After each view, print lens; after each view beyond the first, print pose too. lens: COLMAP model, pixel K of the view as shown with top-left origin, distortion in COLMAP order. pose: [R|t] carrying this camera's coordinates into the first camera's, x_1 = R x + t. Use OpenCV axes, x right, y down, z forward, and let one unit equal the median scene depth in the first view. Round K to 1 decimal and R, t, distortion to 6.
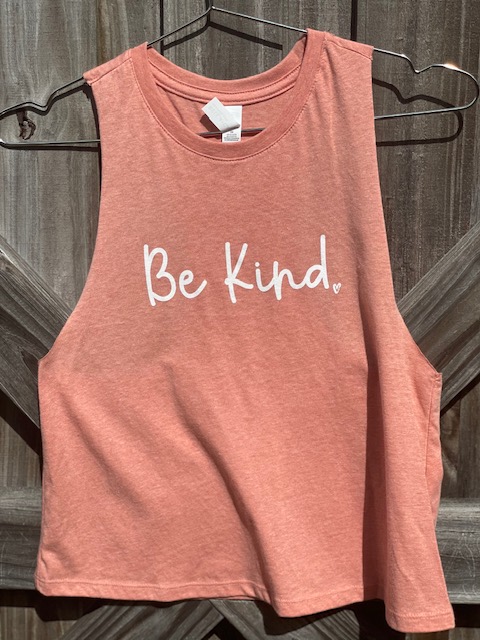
lens RADIAL K [[1006.2, 0, 253.0], [0, 1006.2, 343.0], [0, 0, 1]] dist [0.008396, -0.060069]
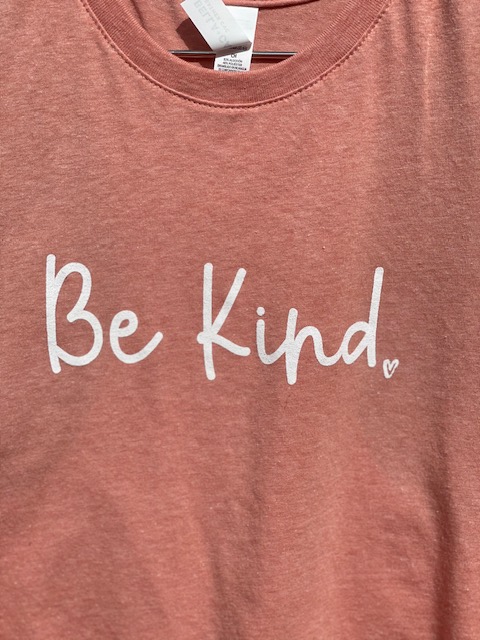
lens RADIAL K [[970.5, 0, 240.0], [0, 970.5, 320.0], [0, 0, 1]] dist [0.055224, -0.265824]
pose [[0.996310, 0.084168, 0.016781, -0.014997], [-0.082405, 0.992794, -0.087006, -0.028447], [-0.023983, 0.085302, 0.996066, 0.497965]]
